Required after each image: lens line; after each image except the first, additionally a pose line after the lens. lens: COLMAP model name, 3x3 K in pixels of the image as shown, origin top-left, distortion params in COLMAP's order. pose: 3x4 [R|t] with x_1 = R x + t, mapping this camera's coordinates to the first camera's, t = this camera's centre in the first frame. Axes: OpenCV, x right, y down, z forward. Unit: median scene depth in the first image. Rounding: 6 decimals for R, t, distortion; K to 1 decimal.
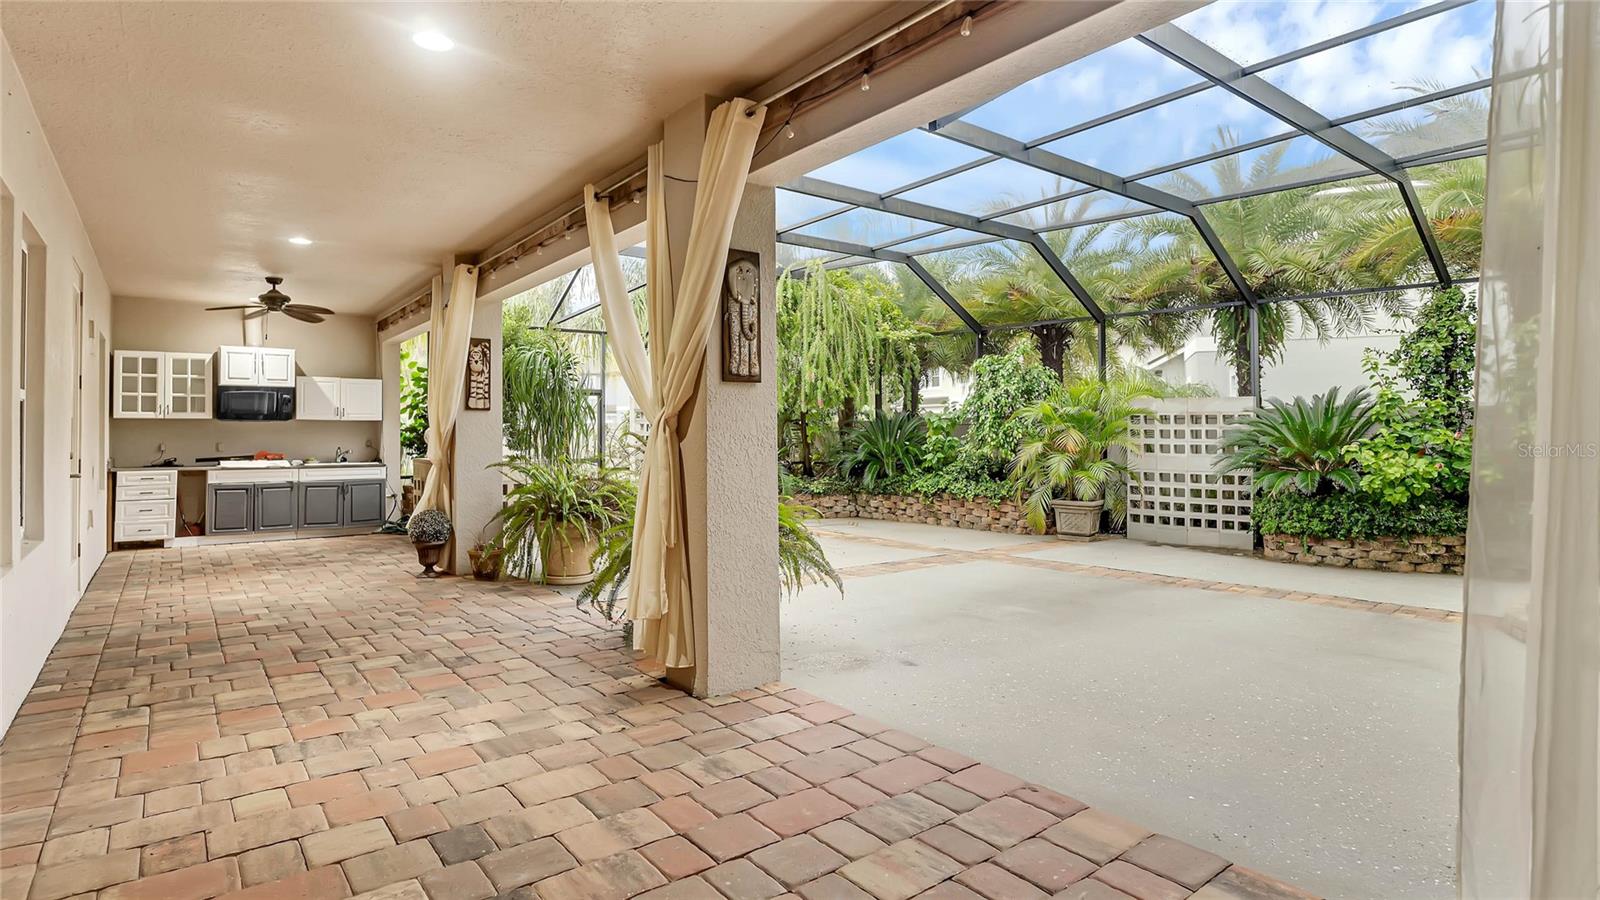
lens RADIAL K [[811.8, 0, 800.0], [0, 811.8, 450.0], [0, 0, 1]] dist [-0.000384, -0.000041]
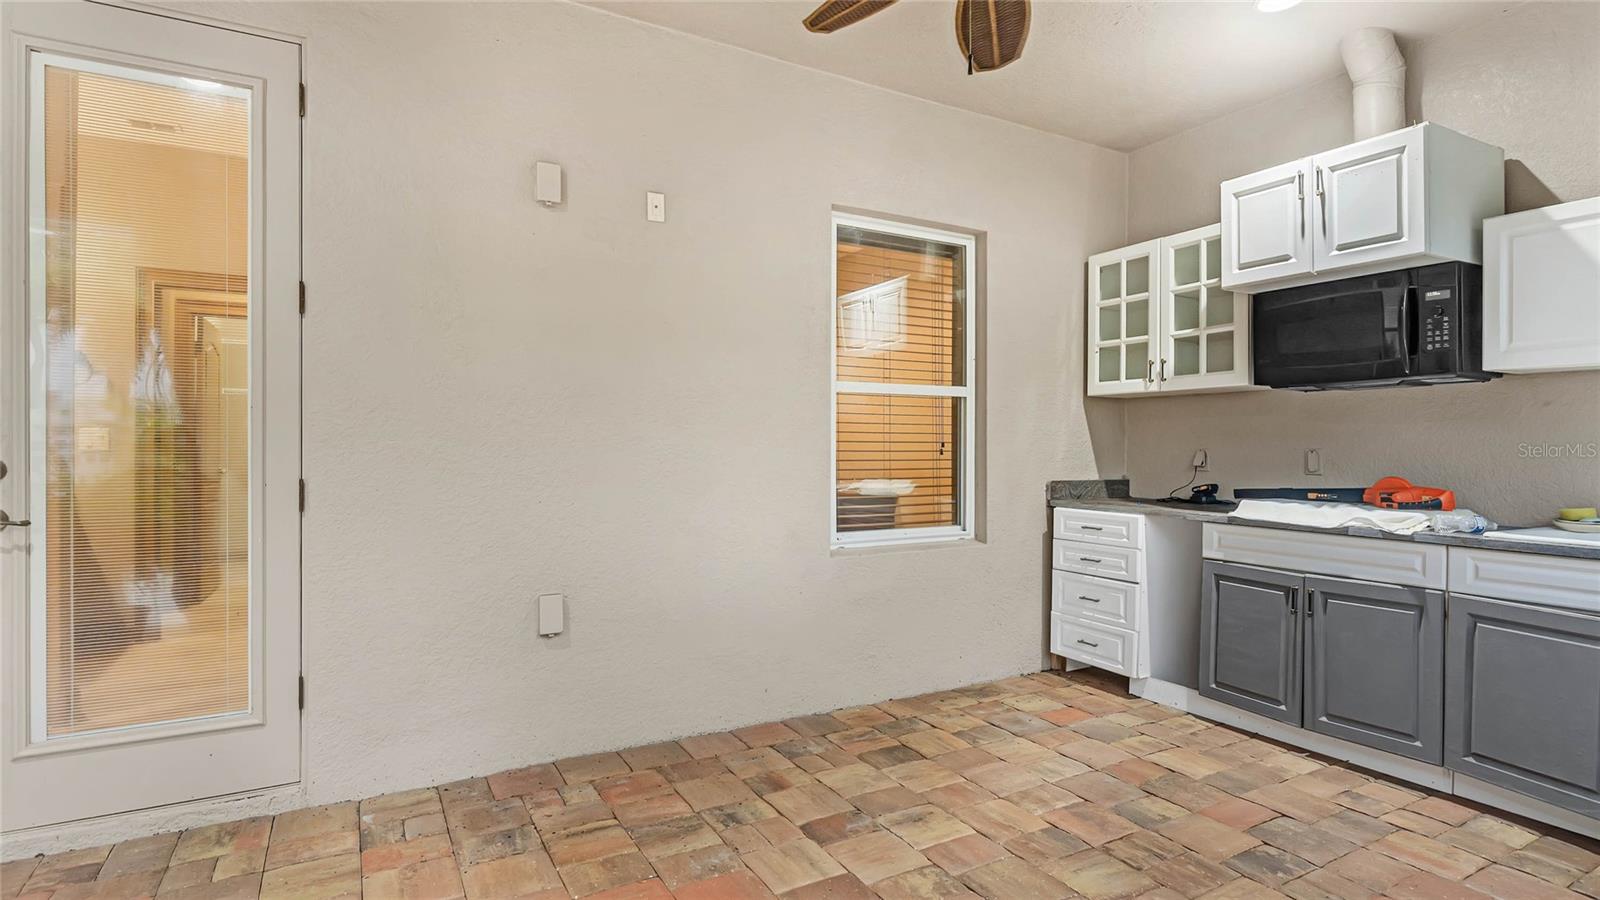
lens RADIAL K [[811.8, 0, 800.0], [0, 811.8, 450.0], [0, 0, 1]] dist [-0.000384, -0.000041]
pose [[-0.141826, 0.006106, -0.989873, -0.333789], [-0.027431, 0.999573, 0.010096, -0.007310], [0.989511, 0.028585, -0.141598, 0.880571]]
